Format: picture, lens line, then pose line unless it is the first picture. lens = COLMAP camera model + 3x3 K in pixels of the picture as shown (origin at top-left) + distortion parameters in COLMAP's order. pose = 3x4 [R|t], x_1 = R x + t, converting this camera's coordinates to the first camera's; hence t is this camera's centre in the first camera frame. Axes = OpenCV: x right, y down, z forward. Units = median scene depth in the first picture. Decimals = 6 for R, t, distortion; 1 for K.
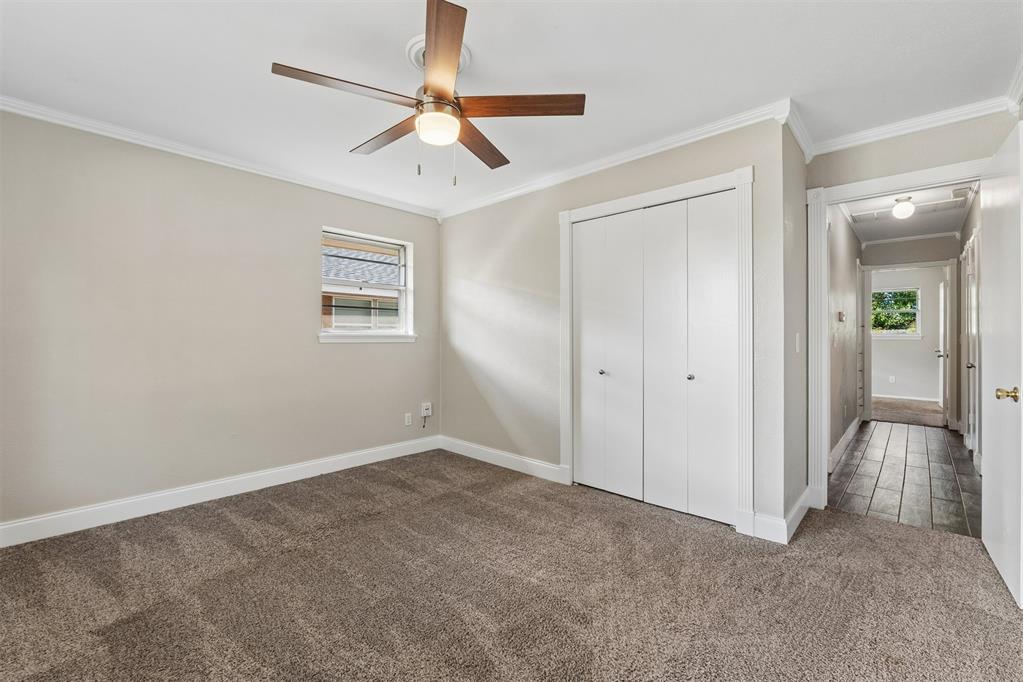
lens RADIAL K [[431.2, 0, 513.5], [0, 431.2, 341.1], [0, 0, 1]] dist [-0.009887, 0.000246]
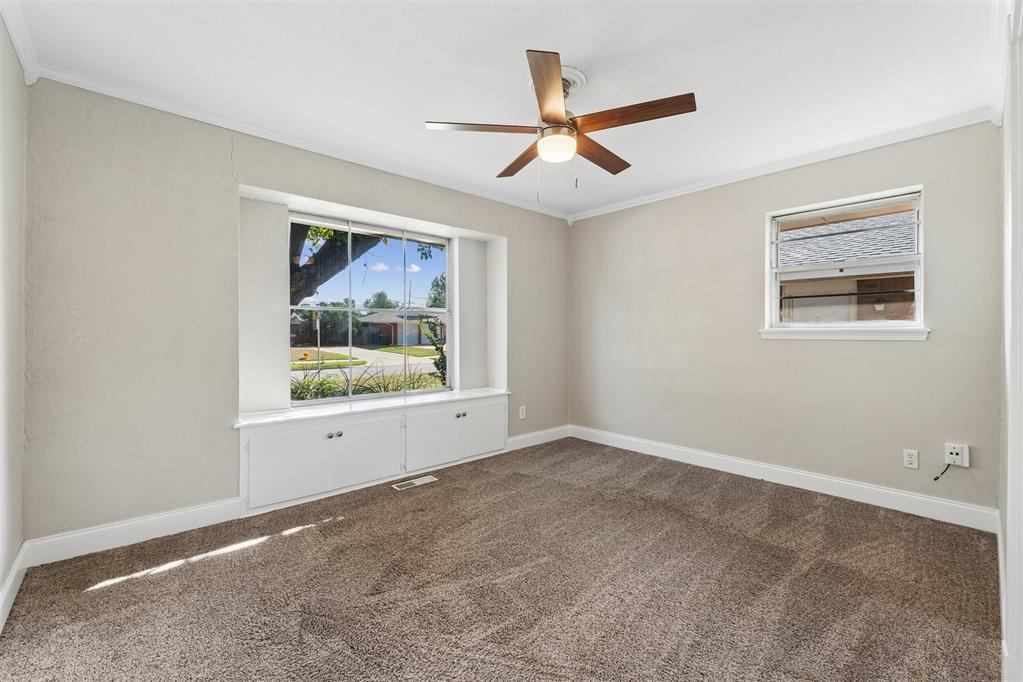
lens RADIAL K [[431.2, 0, 515.6], [0, 431.2, 333.4], [0, 0, 1]] dist [-0.009887, 0.000246]
pose [[-0.078705, 0.000095, -0.996898, 0.566330], [-0.008477, 0.999964, 0.000764, -0.003250], [0.996862, 0.008511, -0.078701, 0.579133]]
